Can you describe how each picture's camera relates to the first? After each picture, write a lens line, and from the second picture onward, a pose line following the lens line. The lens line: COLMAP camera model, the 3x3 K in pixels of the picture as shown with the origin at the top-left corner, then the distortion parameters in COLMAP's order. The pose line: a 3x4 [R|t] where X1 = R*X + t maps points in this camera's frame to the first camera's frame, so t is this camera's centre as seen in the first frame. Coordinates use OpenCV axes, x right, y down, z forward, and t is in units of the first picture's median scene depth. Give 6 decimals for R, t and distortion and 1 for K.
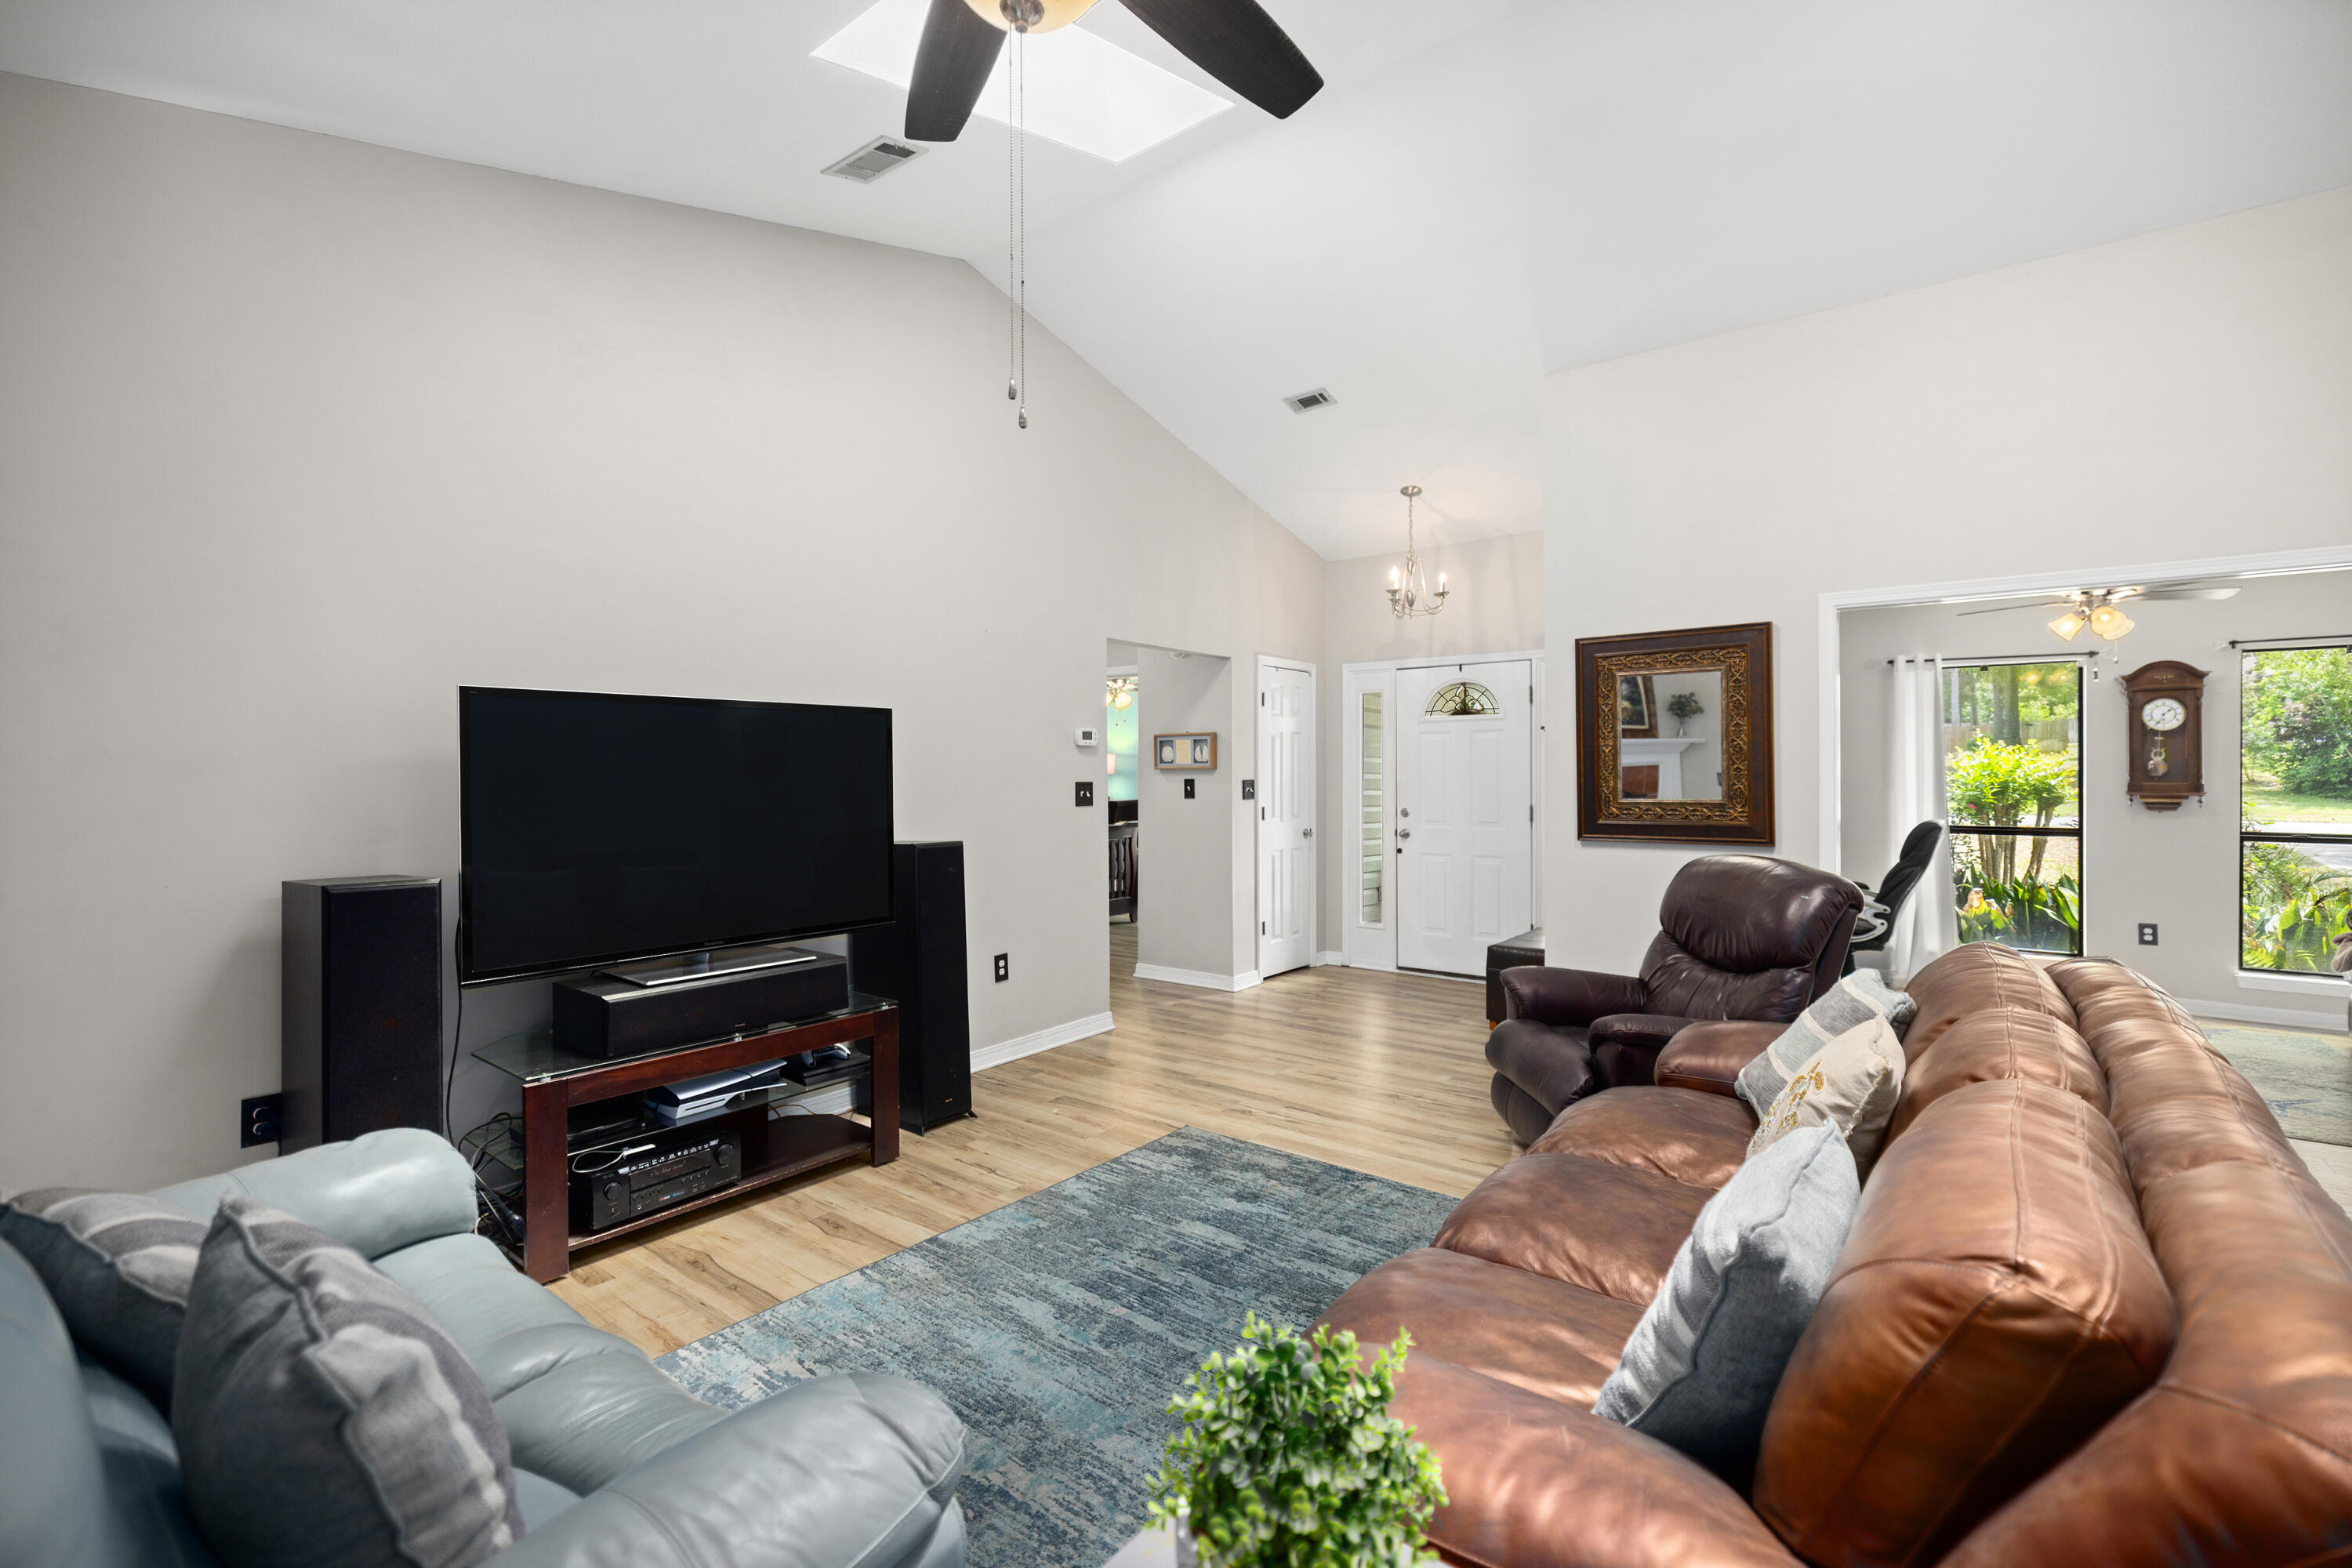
lens RADIAL K [[997.5, 0, 1172.3], [0, 997.5, 776.5], [0, 0, 1]] dist [0.004379, -0.001528]
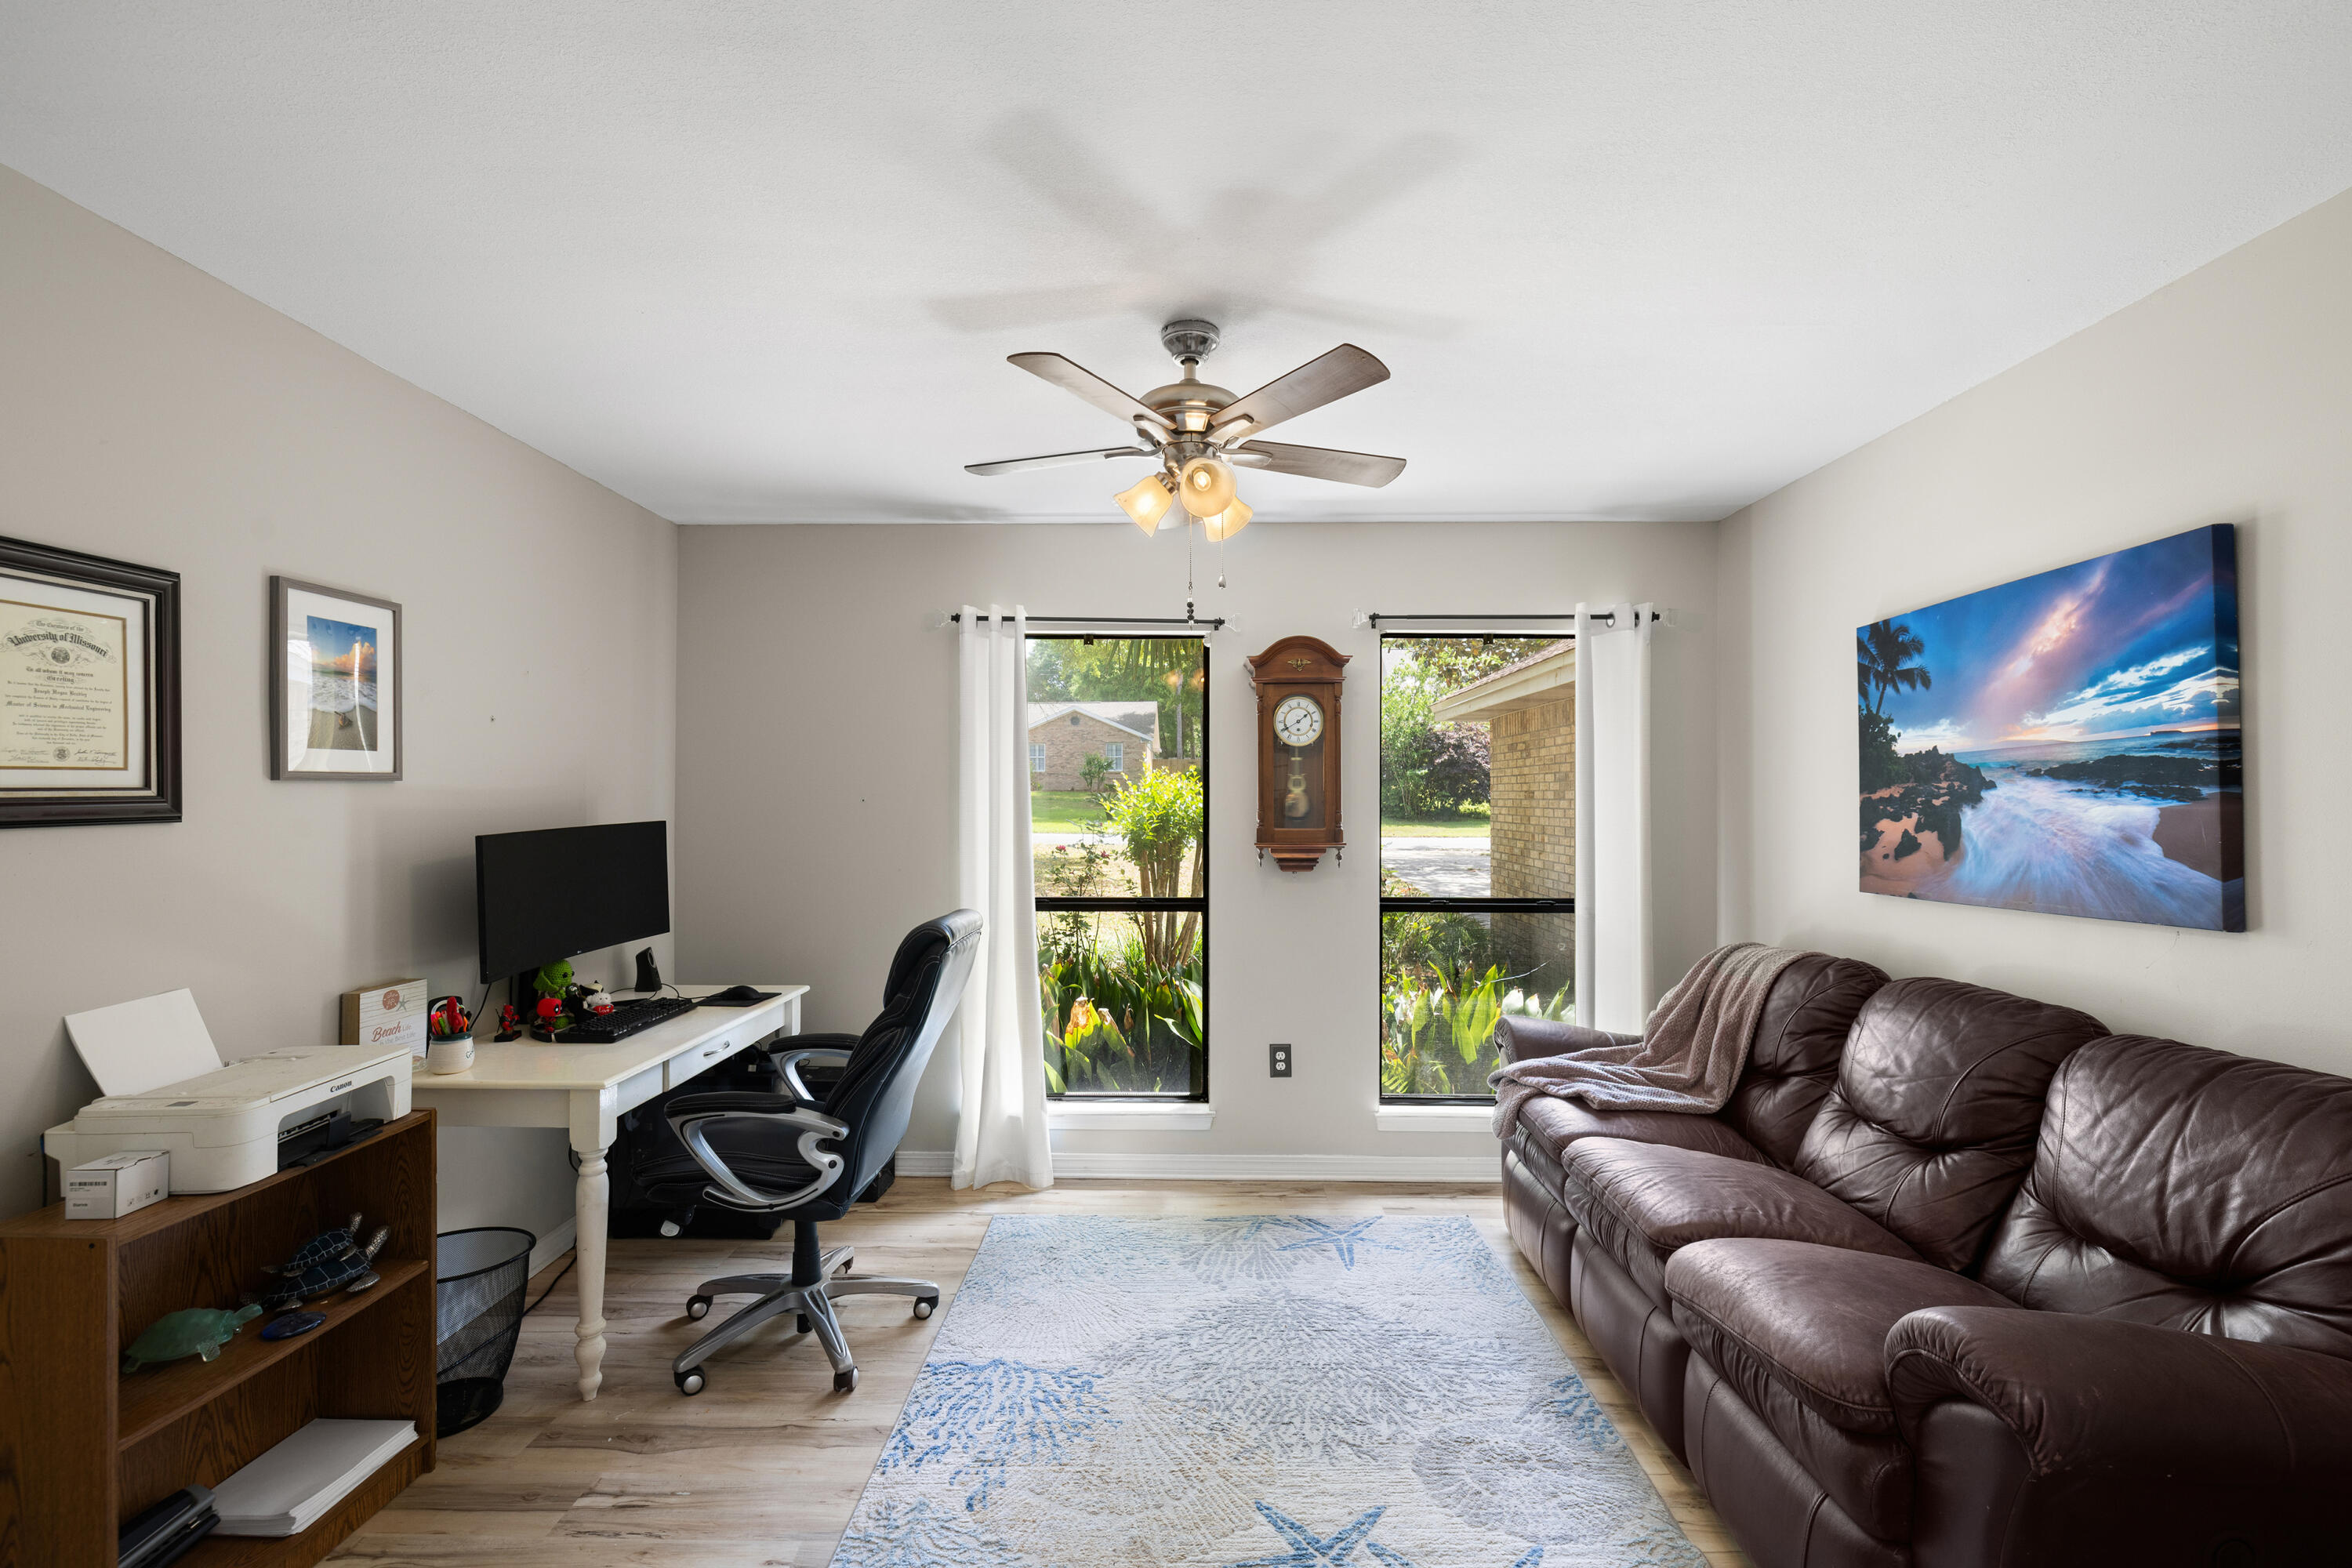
lens RADIAL K [[997.5, 0, 1171.1], [0, 997.5, 796.2], [0, 0, 1]] dist [0.004379, -0.001528]
pose [[0.801889, 0.003017, 0.597466, 0.602407], [-0.002280, 0.999995, -0.001989, -0.014024], [-0.597469, 0.000233, 0.801892, 0.594066]]
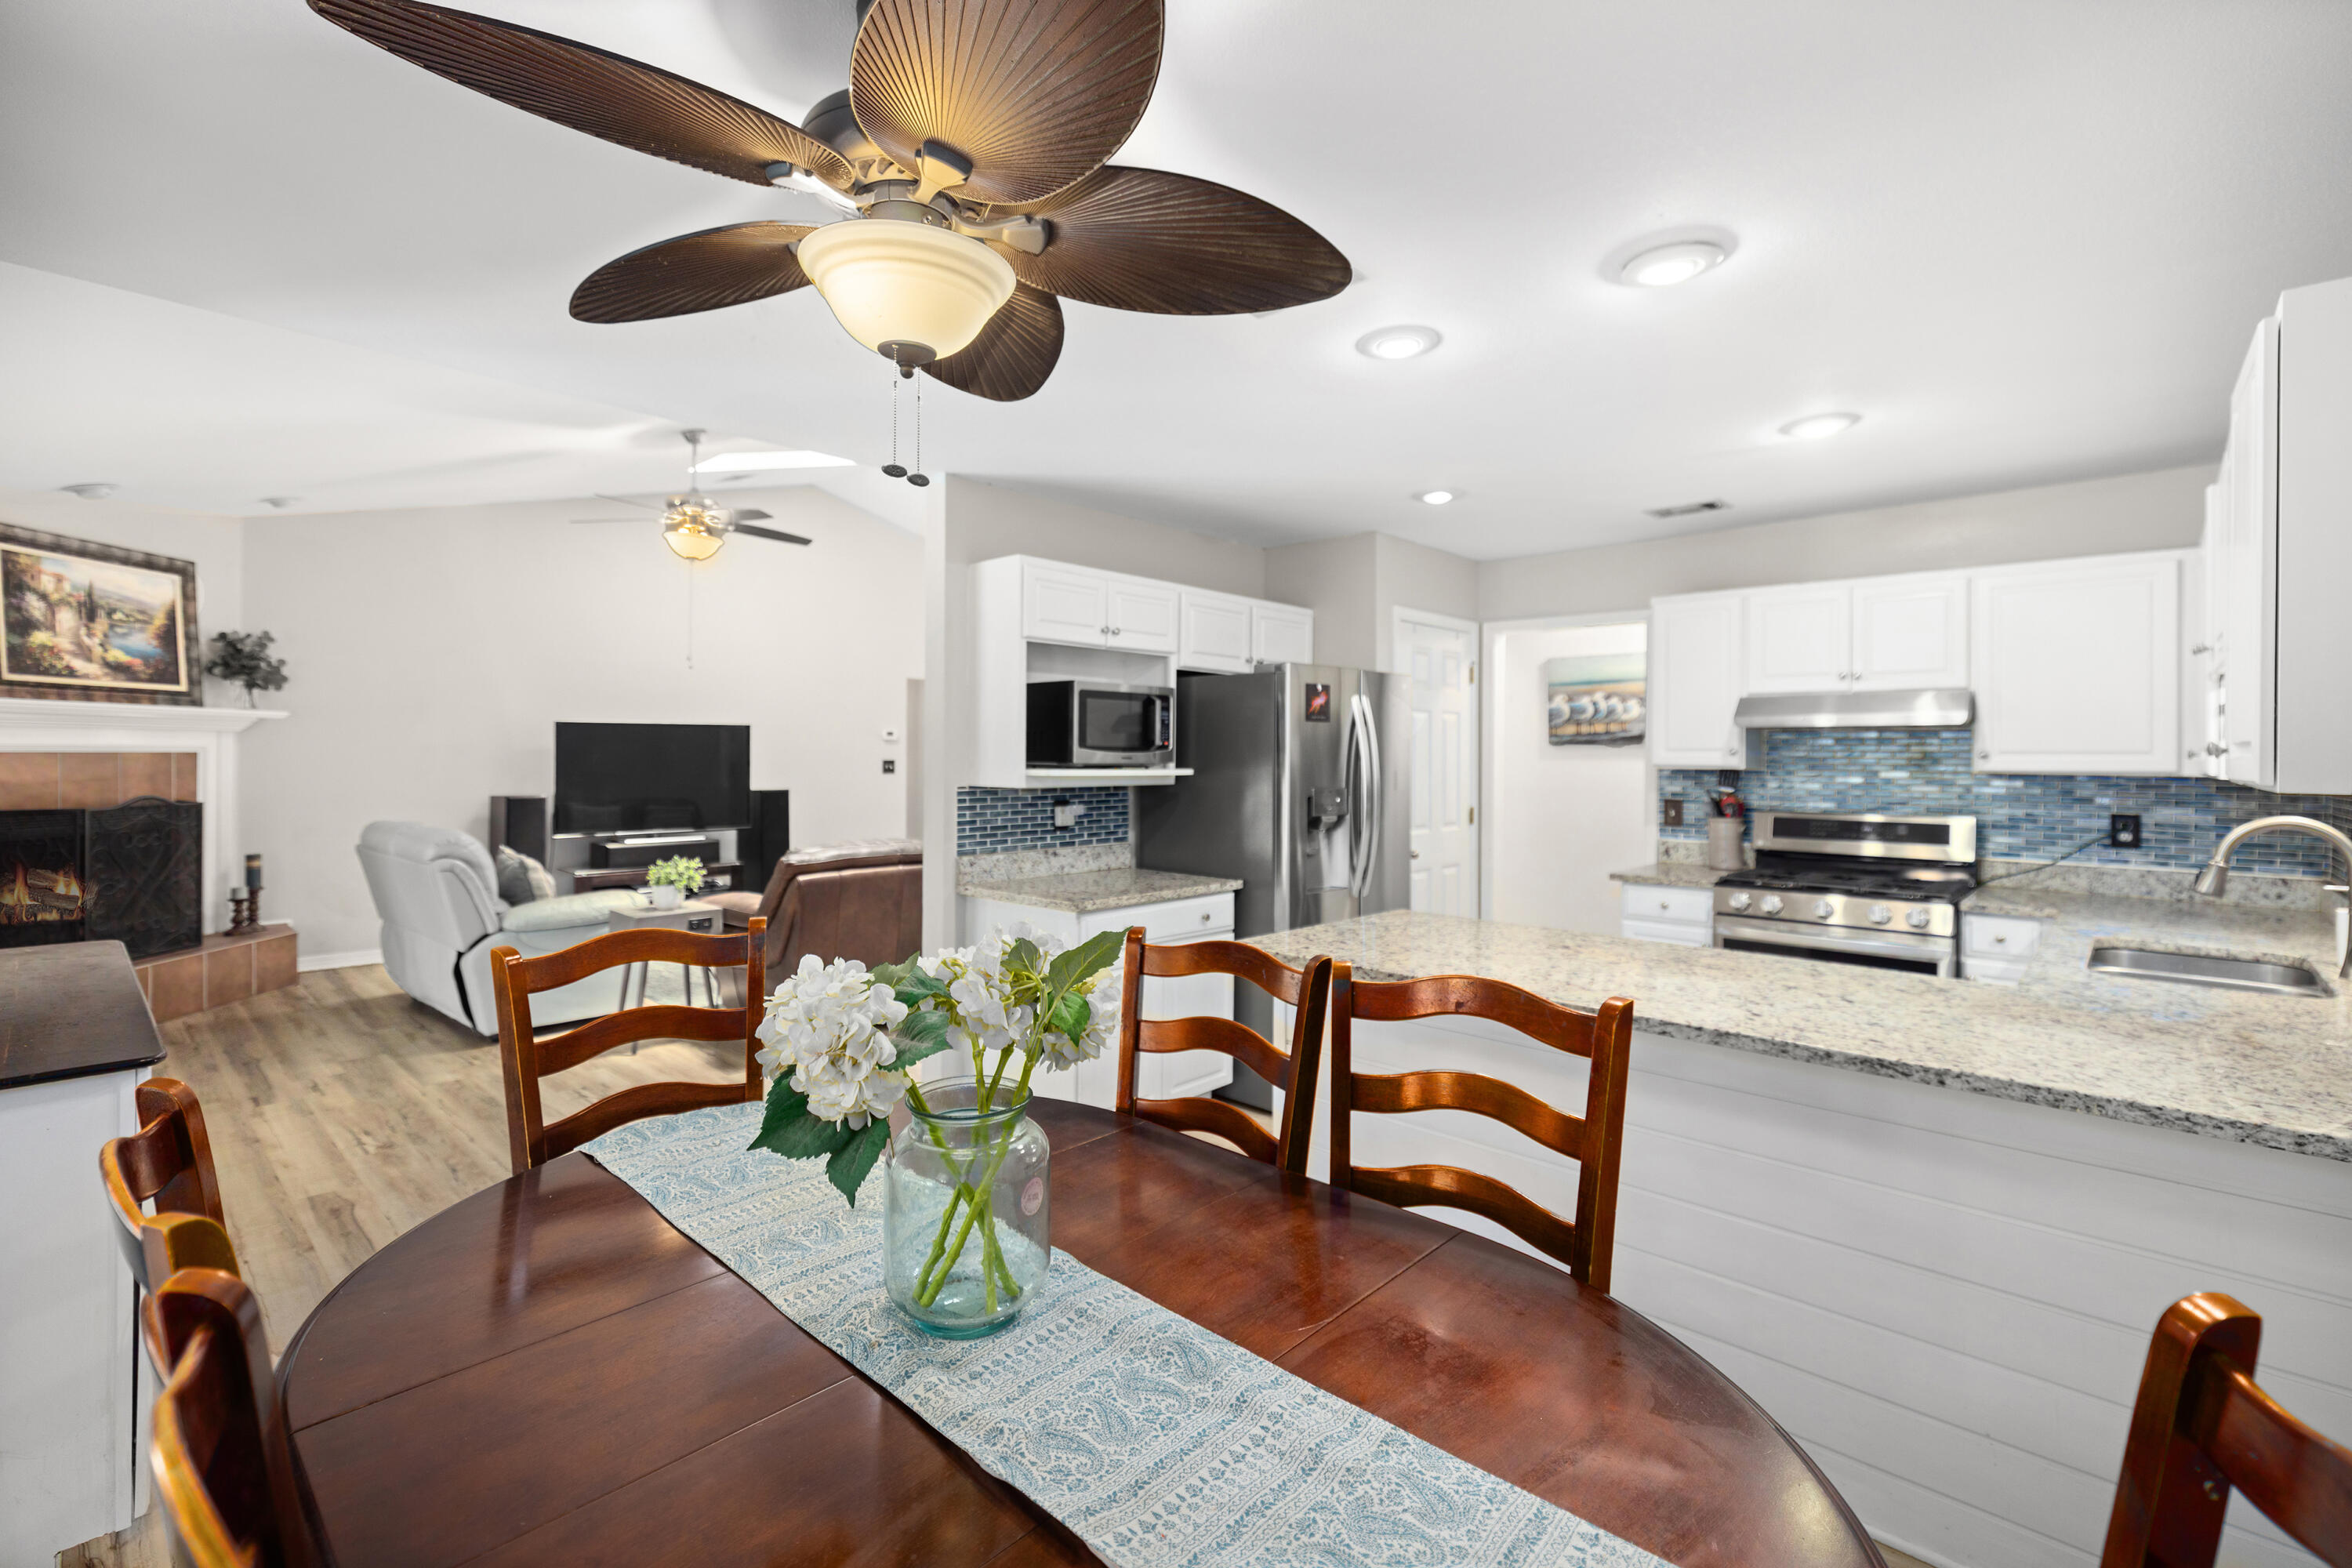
lens RADIAL K [[1038.4, 0, 1155.6], [0, 1038.4, 743.8], [0, 0, 1]] dist [0.004626, -0.001220]
pose [[0.995659, 0.012366, -0.092253, 0.596835], [-0.012957, 0.999899, -0.005806, -0.020682], [0.092172, 0.006977, 0.995719, -0.846456]]
